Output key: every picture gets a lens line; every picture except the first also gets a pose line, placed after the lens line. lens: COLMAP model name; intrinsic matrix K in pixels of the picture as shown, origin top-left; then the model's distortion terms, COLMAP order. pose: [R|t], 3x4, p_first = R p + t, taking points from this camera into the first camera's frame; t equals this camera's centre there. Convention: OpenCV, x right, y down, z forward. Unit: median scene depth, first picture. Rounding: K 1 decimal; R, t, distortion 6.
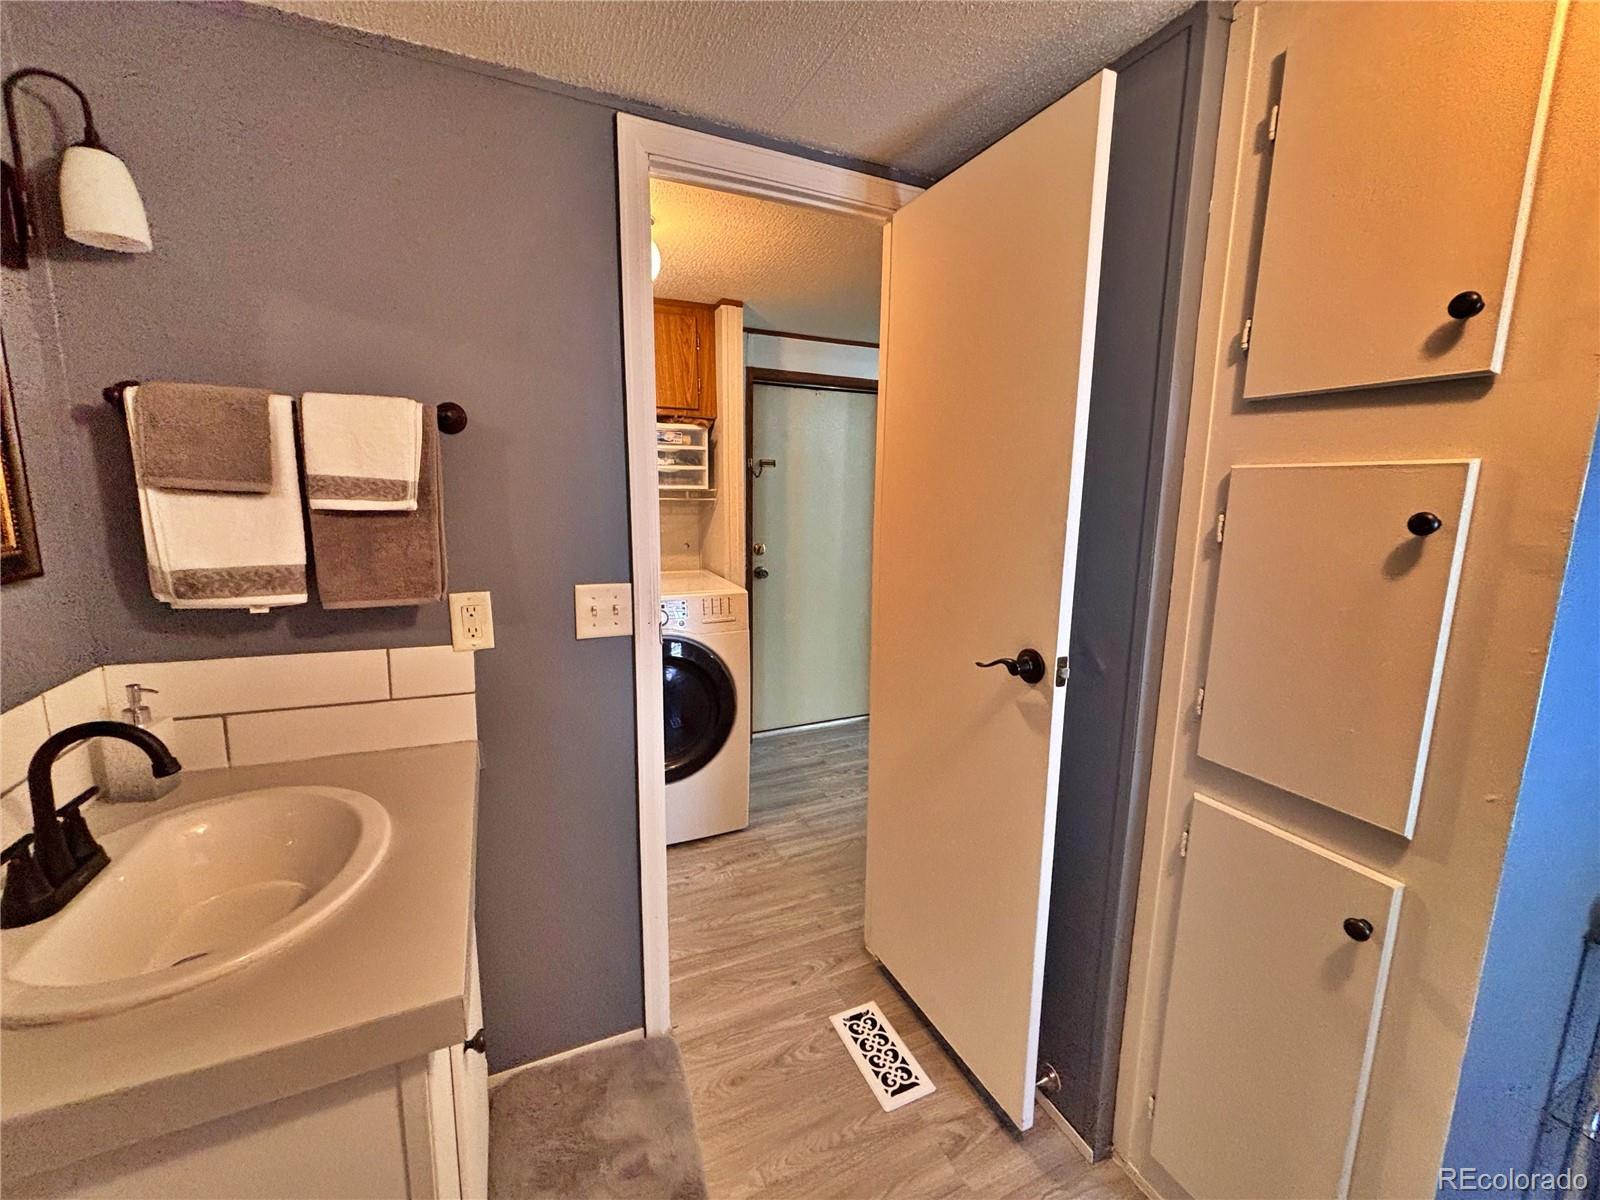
lens RADIAL K [[657.0, 0, 804.3], [0, 657.0, 595.4], [0, 0, 1]] dist [0.000900, 0.000144]
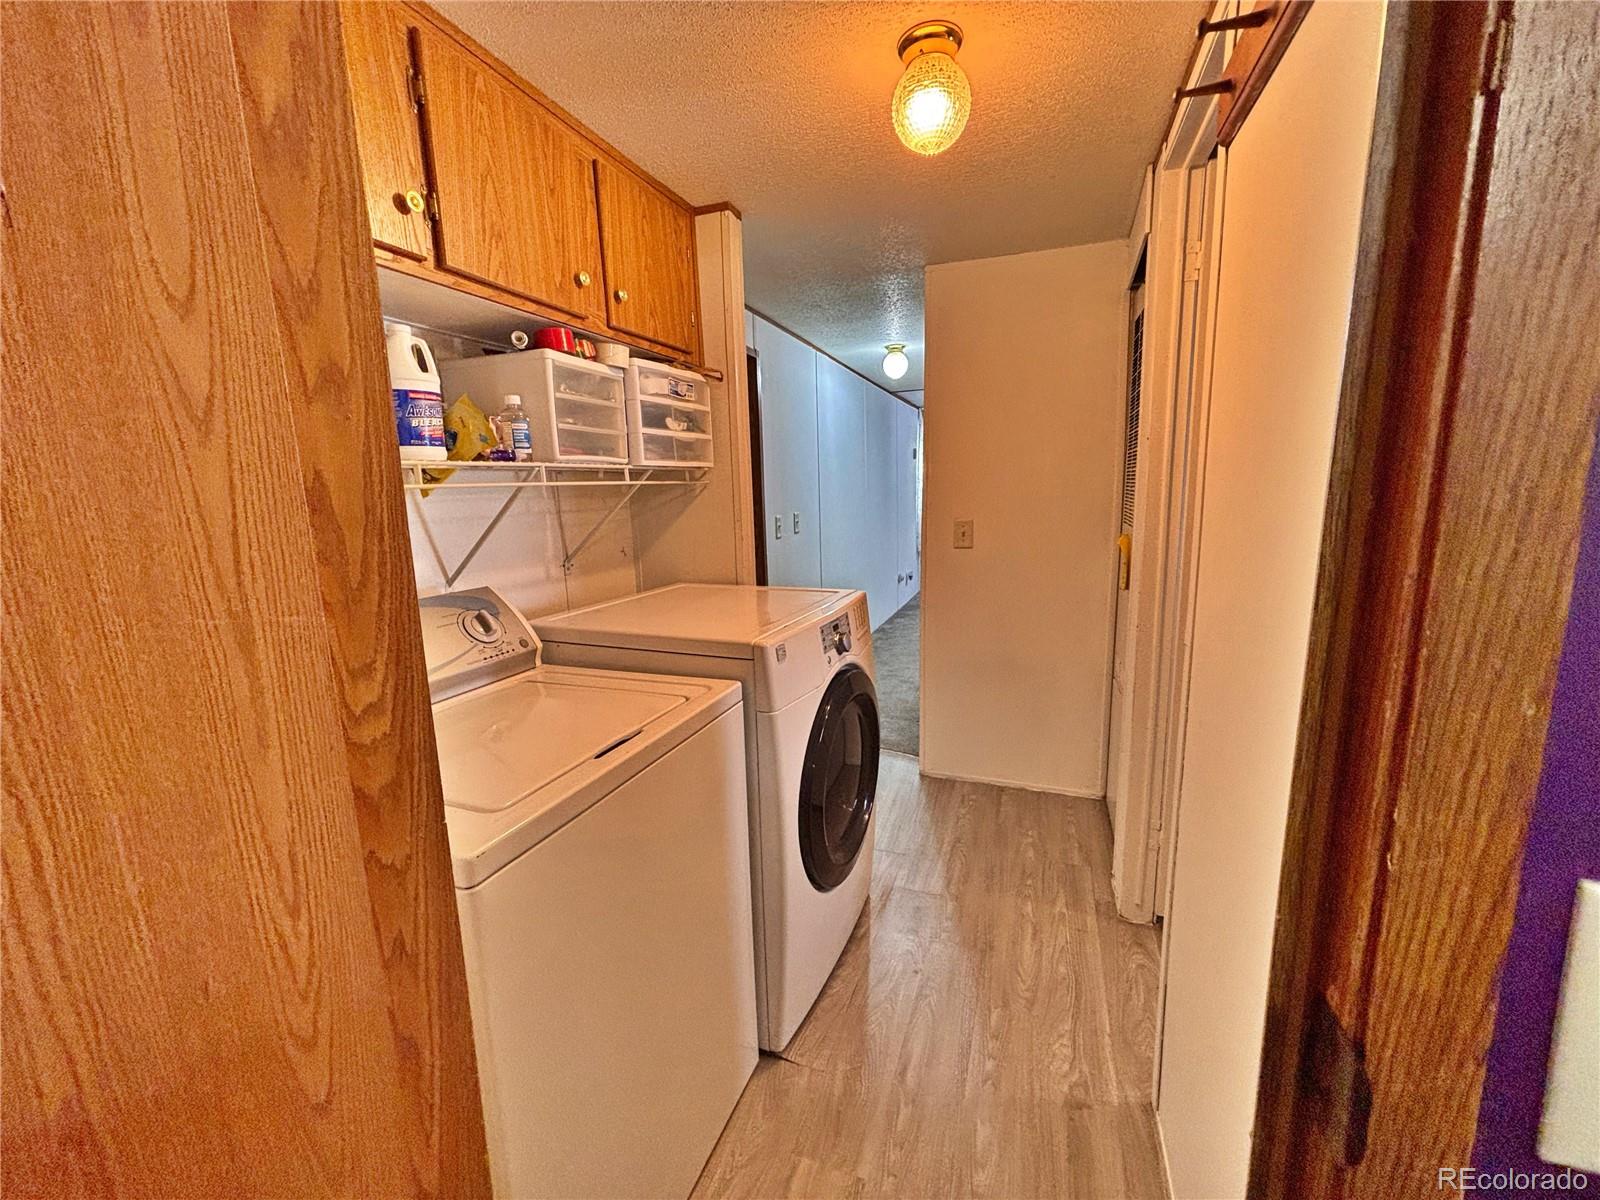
lens RADIAL K [[657.0, 0, 804.3], [0, 657.0, 595.4], [0, 0, 1]] dist [0.000900, 0.000144]
pose [[0.698546, -0.153651, 0.698874, -0.597610], [0.157018, 0.985785, 0.059786, -0.051399], [-0.698126, 0.067973, 0.712741, 0.429367]]
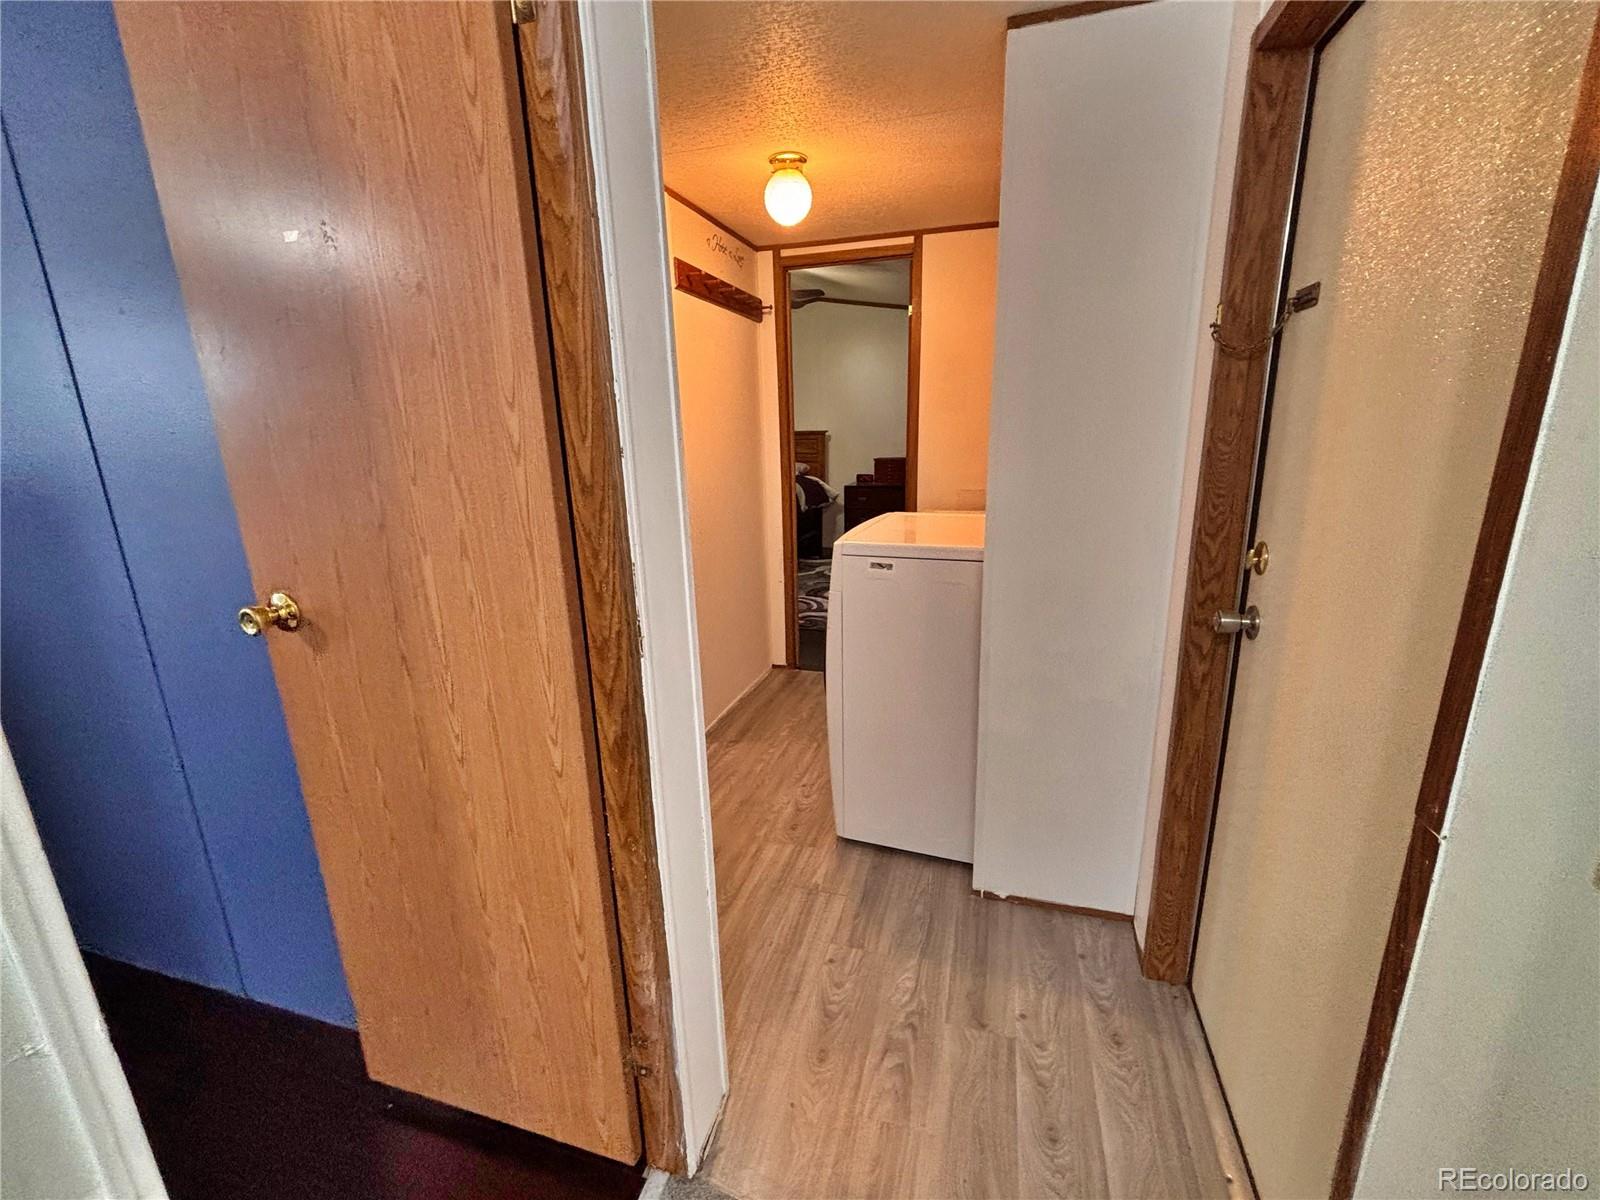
lens RADIAL K [[657.0, 0, 804.3], [0, 657.0, 595.4], [0, 0, 1]] dist [0.000900, 0.000144]
pose [[-0.663723, 0.186587, -0.724332, 0.429416], [-0.110660, 0.933235, 0.341800, -0.178651], [0.739748, 0.307015, -0.598761, 1.241807]]
